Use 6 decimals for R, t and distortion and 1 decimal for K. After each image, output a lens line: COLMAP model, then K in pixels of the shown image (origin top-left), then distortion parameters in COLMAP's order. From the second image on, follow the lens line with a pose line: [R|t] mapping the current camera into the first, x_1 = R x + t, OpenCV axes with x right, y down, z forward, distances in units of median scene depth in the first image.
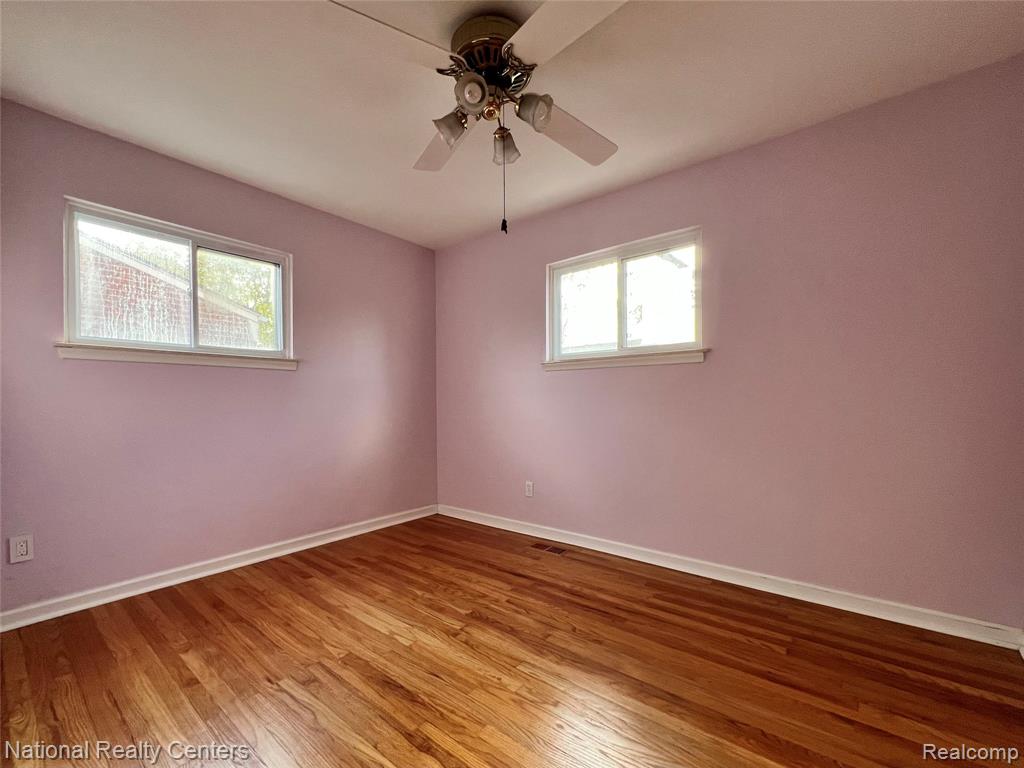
lens RADIAL K [[433.5, 0, 514.1], [0, 433.5, 399.9], [0, 0, 1]] dist [-0.002862, 0.000170]
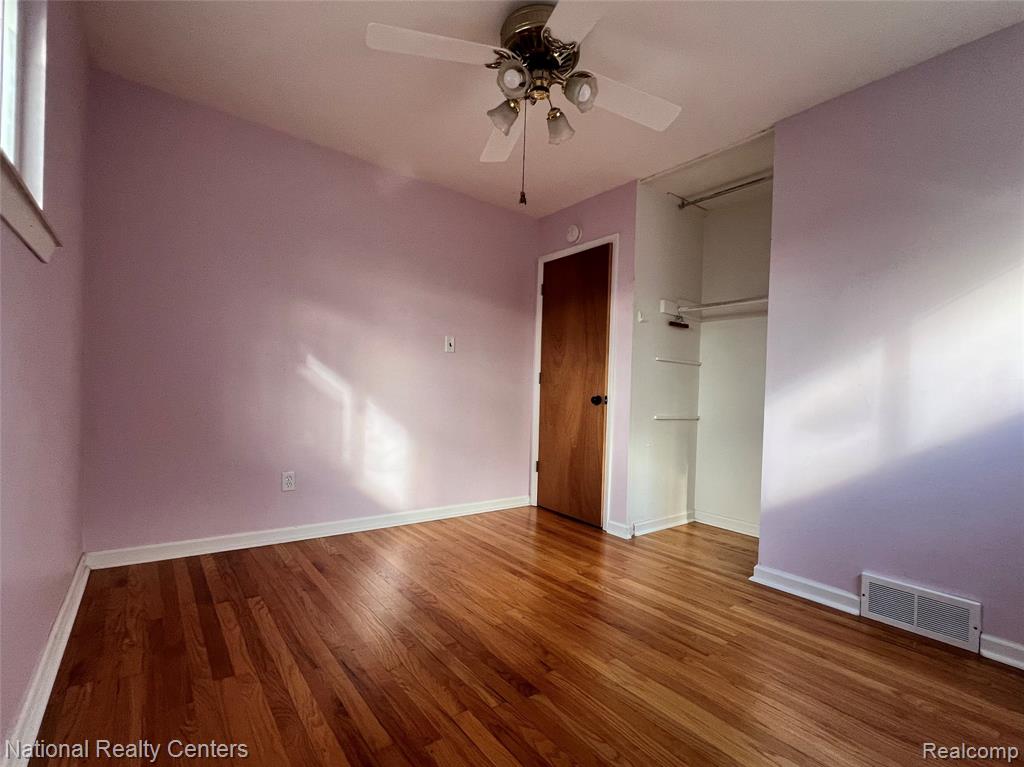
lens RADIAL K [[433.5, 0, 514.1], [0, 433.5, 399.4], [0, 0, 1]] dist [-0.002862, 0.000170]
pose [[-0.958525, -0.037708, 0.282504, -0.289366], [-0.035666, 0.999287, 0.012368, 0.058515], [-0.282769, 0.001779, -0.959186, 1.957029]]
